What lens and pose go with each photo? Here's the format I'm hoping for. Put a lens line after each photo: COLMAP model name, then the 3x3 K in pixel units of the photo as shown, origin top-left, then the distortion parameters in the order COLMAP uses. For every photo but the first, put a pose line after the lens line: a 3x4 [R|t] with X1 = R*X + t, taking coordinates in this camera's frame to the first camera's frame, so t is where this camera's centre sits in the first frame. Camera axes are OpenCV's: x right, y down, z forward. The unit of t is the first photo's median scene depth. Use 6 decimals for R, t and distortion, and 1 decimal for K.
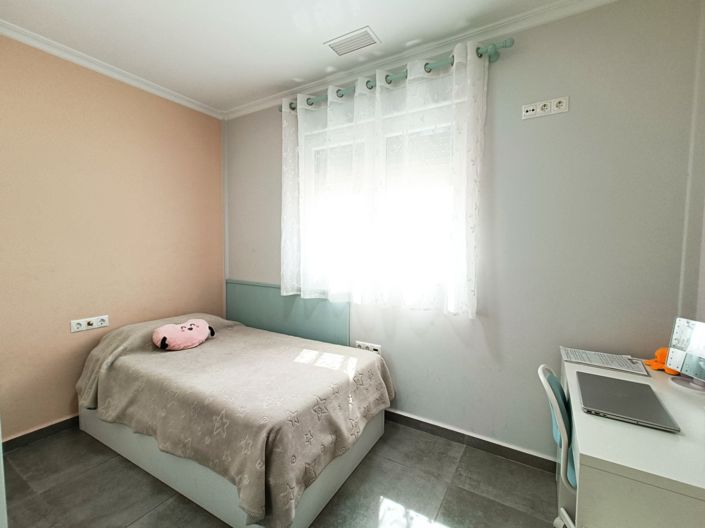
lens RADIAL K [[315.8, 0, 353.3], [0, 315.8, 262.3], [0, 0, 1]] dist [0.000416, -0.000178]
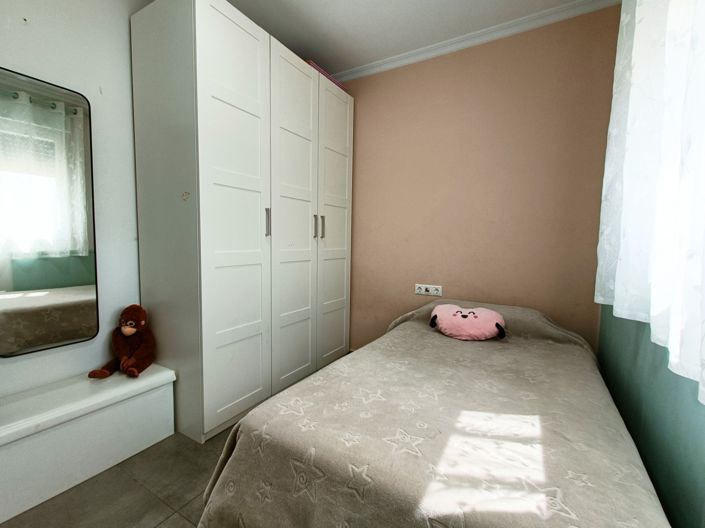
lens RADIAL K [[315.8, 0, 351.9], [0, 315.8, 263.0], [0, 0, 1]] dist [0.000416, -0.000178]
pose [[-0.008448, 0.064403, -0.997888, 0.290991], [-0.057199, 0.996259, 0.064782, 0.040797], [0.998327, 0.057626, -0.004733, 0.732638]]
